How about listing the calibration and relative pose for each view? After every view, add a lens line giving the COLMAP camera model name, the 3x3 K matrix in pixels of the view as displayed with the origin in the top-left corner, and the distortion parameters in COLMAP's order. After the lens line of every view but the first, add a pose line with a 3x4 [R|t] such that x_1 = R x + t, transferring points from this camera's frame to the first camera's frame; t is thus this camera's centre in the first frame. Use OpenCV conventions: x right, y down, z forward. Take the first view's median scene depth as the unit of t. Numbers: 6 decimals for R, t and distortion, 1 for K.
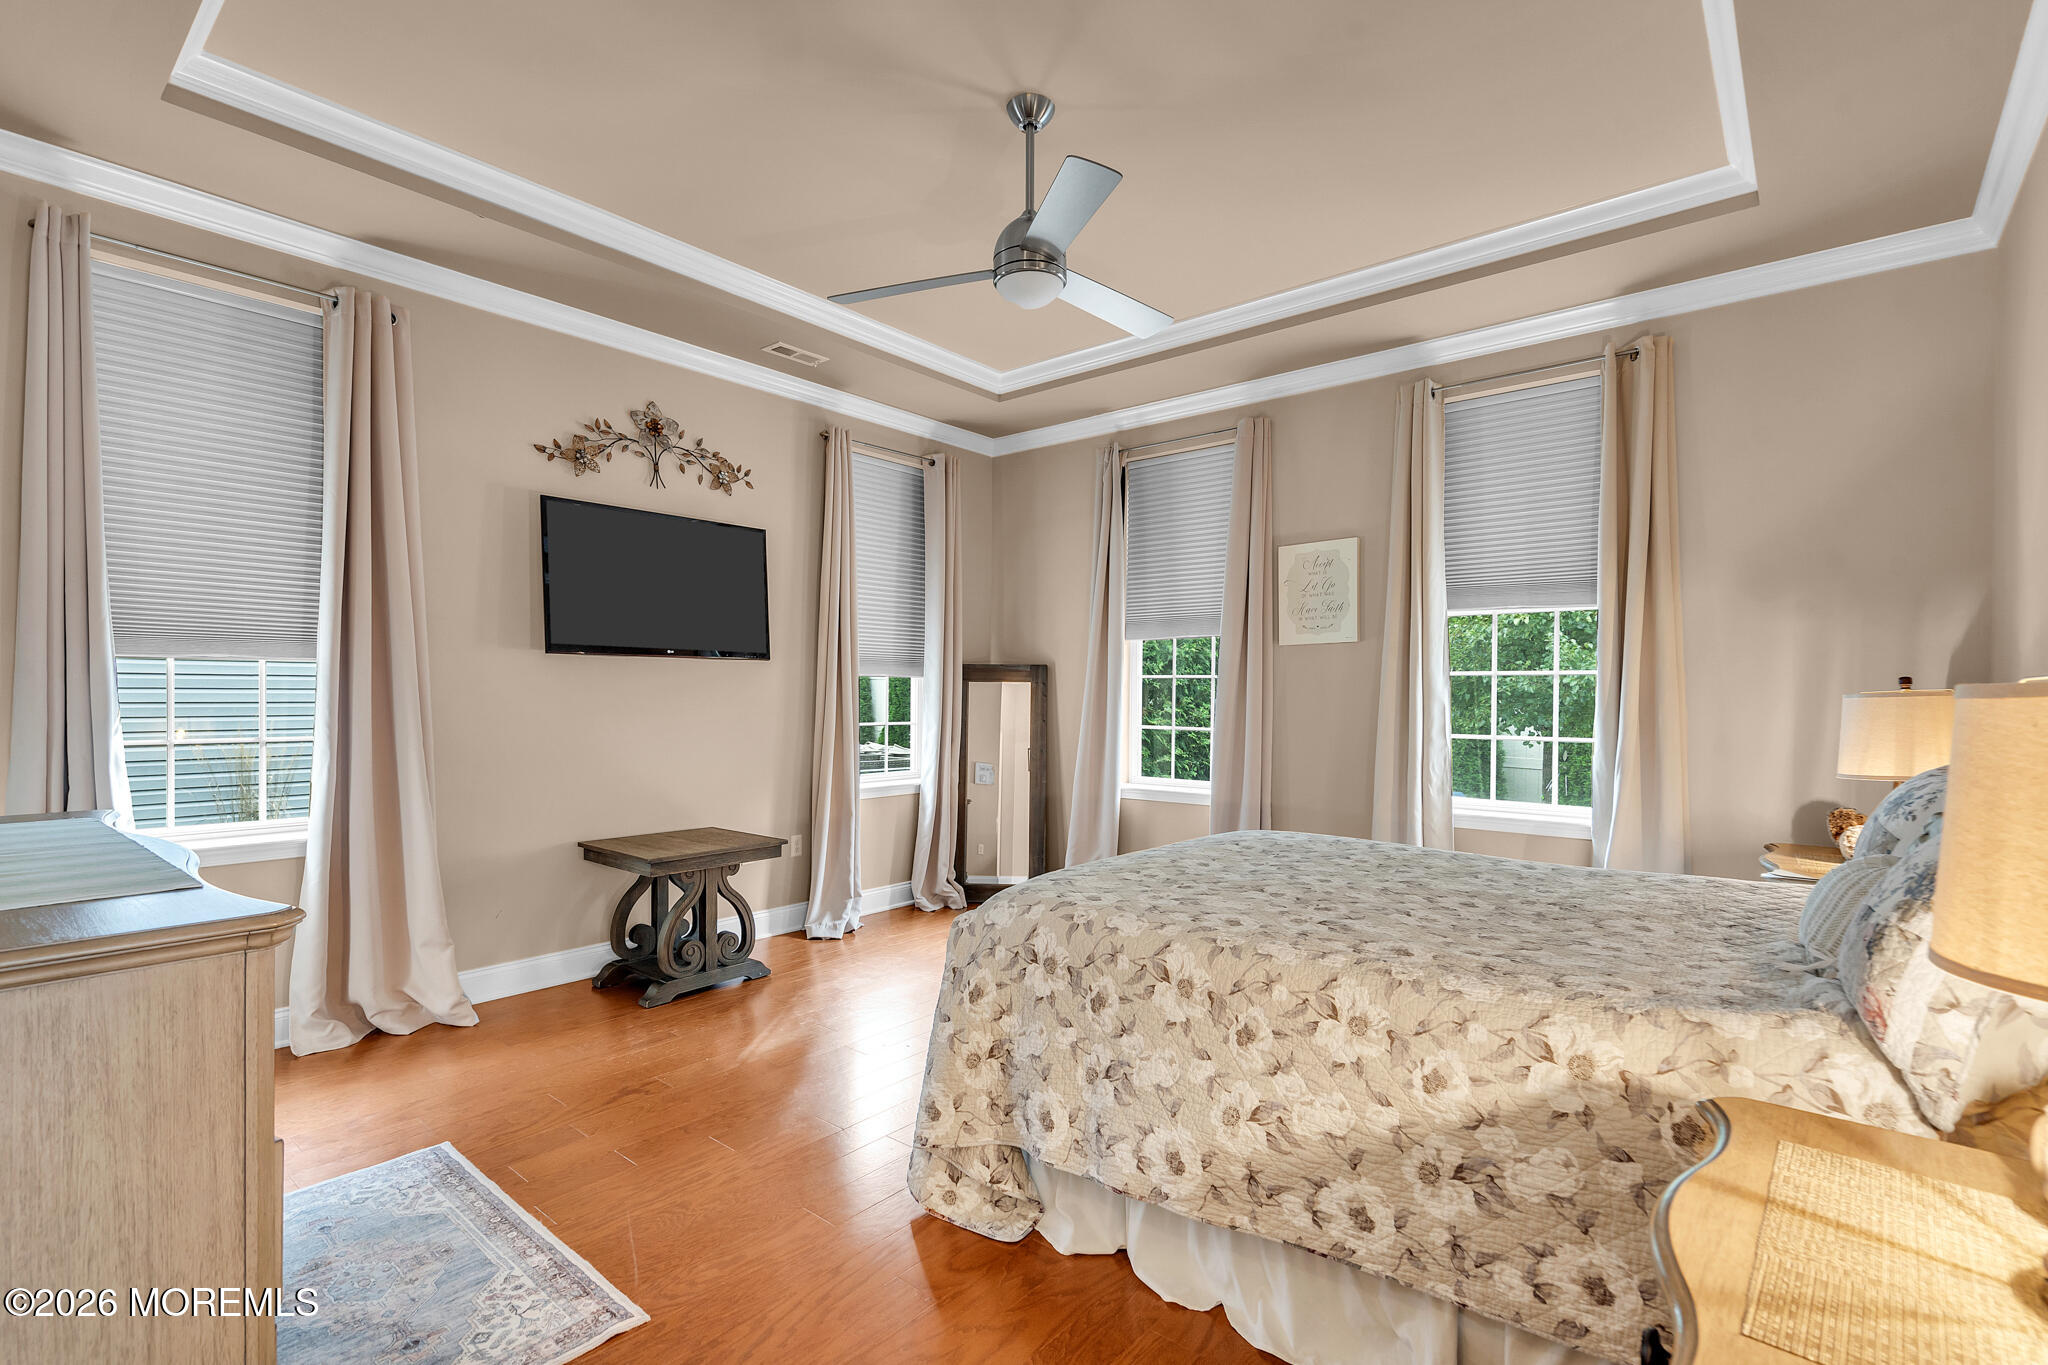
lens RADIAL K [[948.1, 0, 1023.2], [0, 948.1, 693.5], [0, 0, 1]] dist [-0.002439, -0.000628]
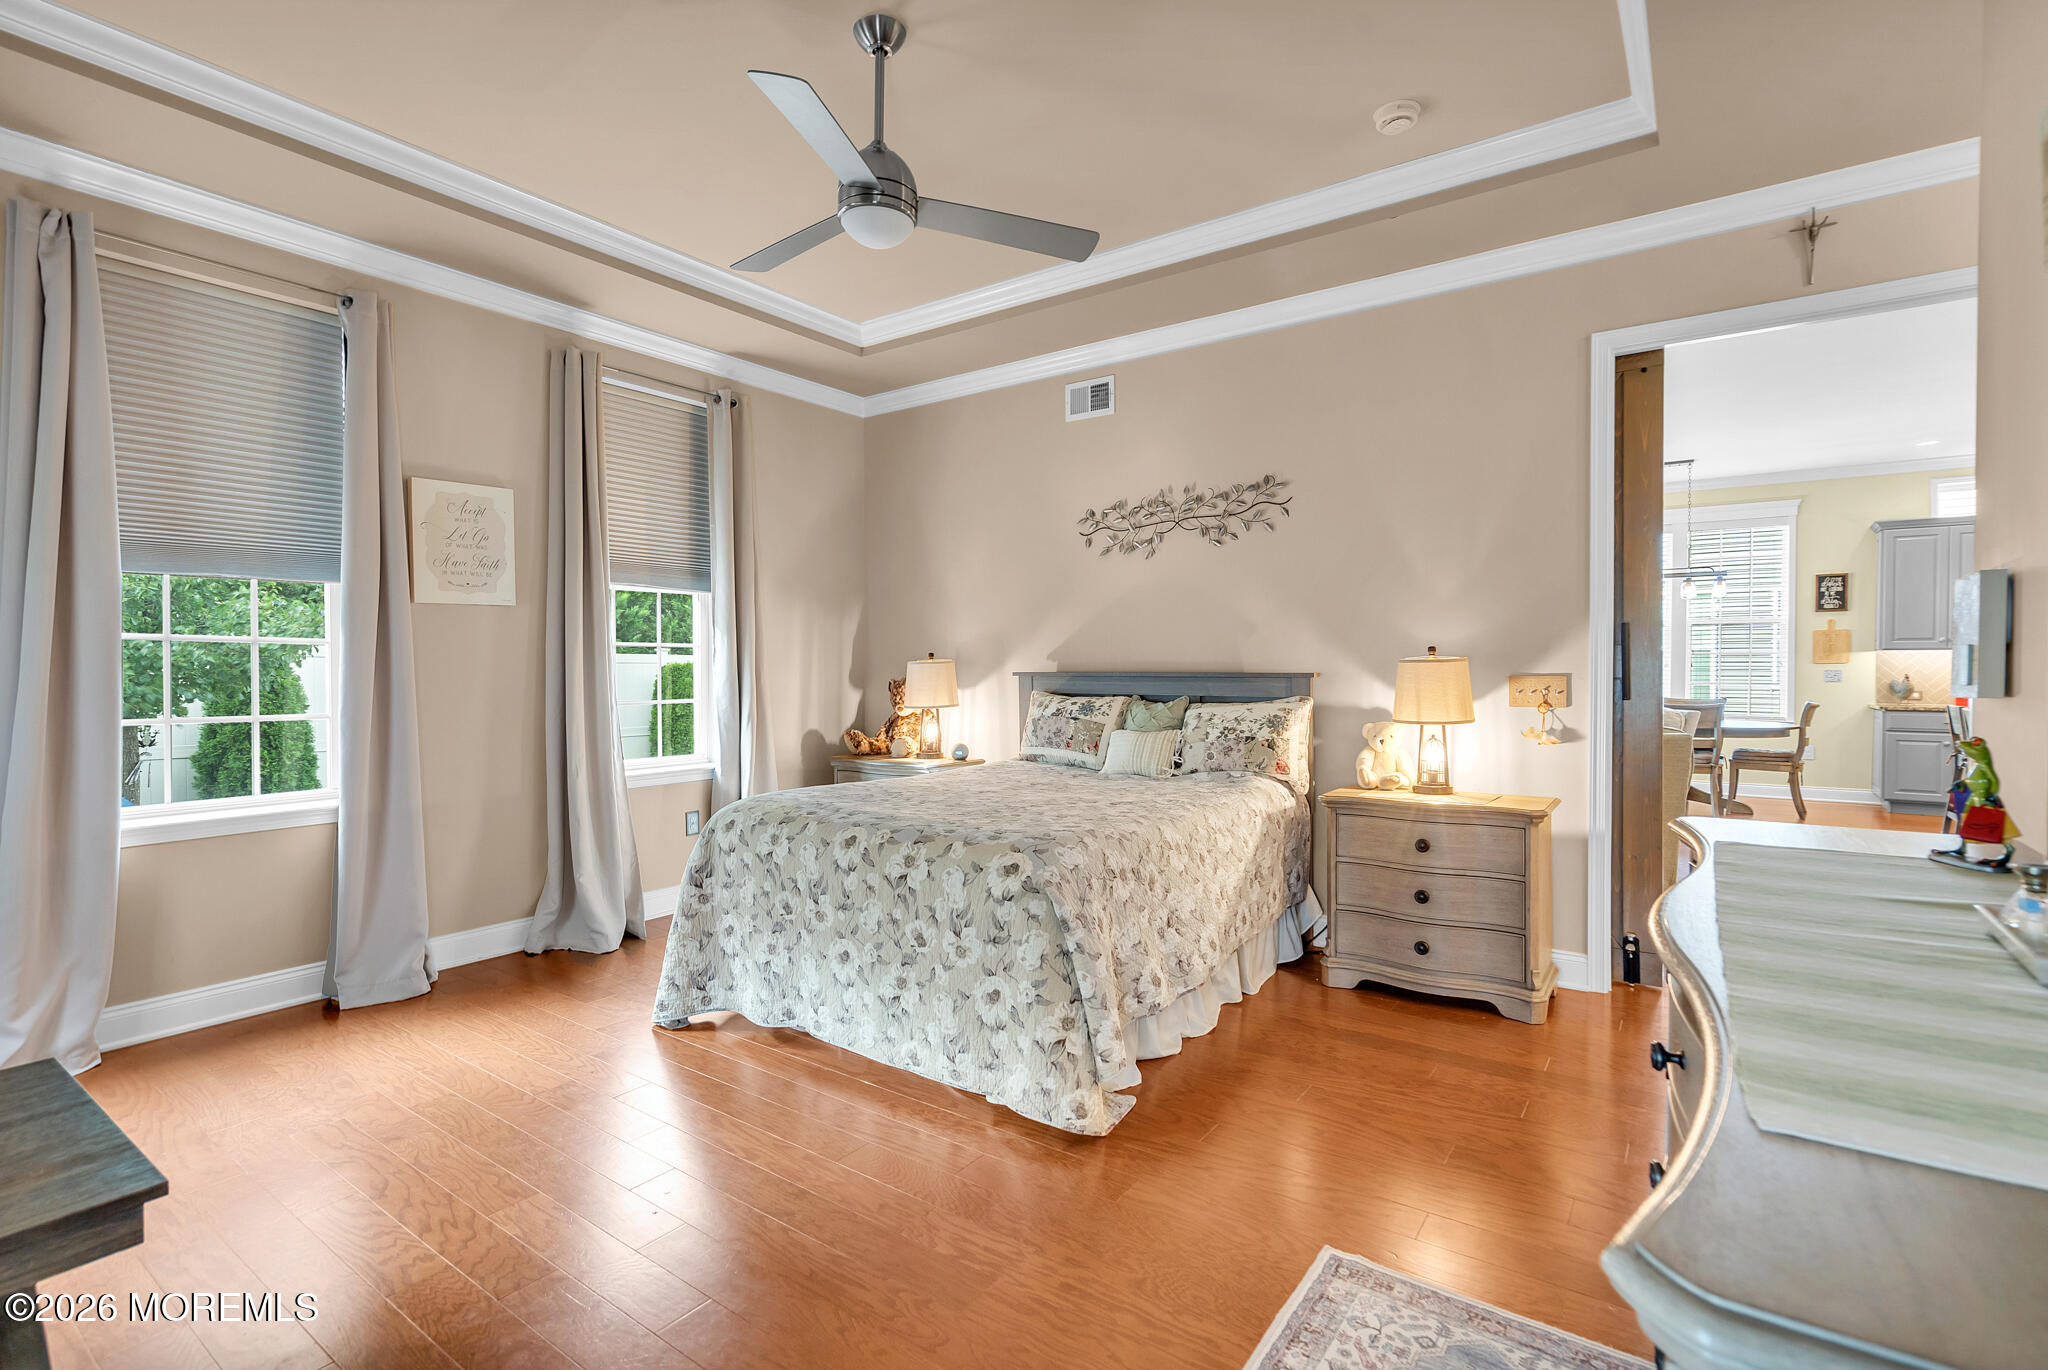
lens RADIAL K [[953.9, 0, 1026.0], [0, 953.9, 675.1], [0, 0, 1]] dist [-0.003187, 0.000071]
pose [[-0.079218, -0.015350, 0.996739, -0.941785], [0.002534, 0.999875, 0.015600, -0.002518], [-0.996854, 0.003761, -0.079169, 0.934922]]
